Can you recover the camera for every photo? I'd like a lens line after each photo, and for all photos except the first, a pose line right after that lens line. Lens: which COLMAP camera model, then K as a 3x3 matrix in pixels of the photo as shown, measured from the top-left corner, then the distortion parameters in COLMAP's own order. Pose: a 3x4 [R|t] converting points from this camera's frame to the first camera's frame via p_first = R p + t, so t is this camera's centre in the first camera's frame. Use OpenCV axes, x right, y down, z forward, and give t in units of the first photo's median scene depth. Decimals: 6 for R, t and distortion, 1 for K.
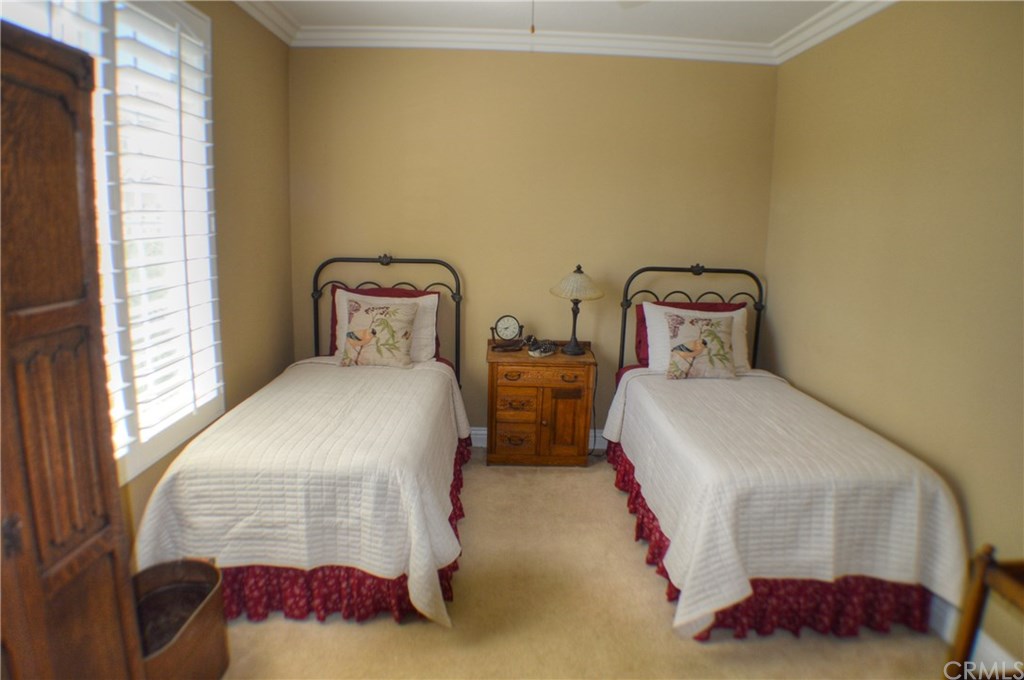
lens RADIAL K [[623.3, 0, 513.9], [0, 623.3, 333.9], [0, 0, 1]] dist [-0.129444, 0.028998]
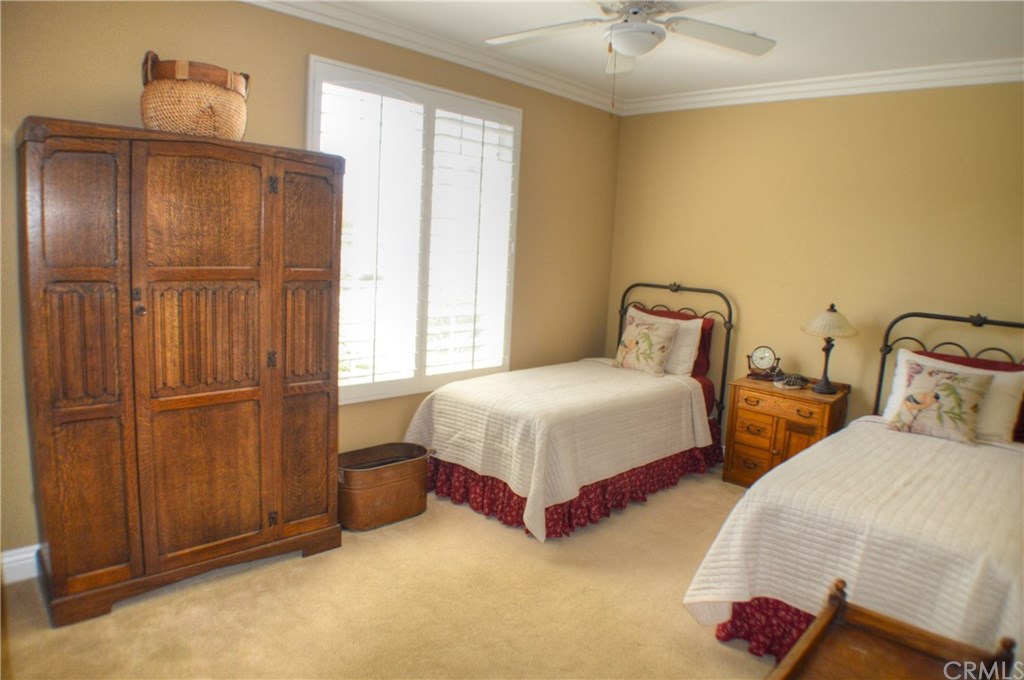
lens RADIAL K [[623.3, 0, 511.5], [0, 623.3, 334.1], [0, 0, 1]] dist [-0.129444, 0.028998]
pose [[0.699986, 0.108370, -0.705887, 0.466972], [-0.160379, 0.987027, -0.007507, 0.030104], [0.695915, 0.118464, 0.708285, -0.041945]]
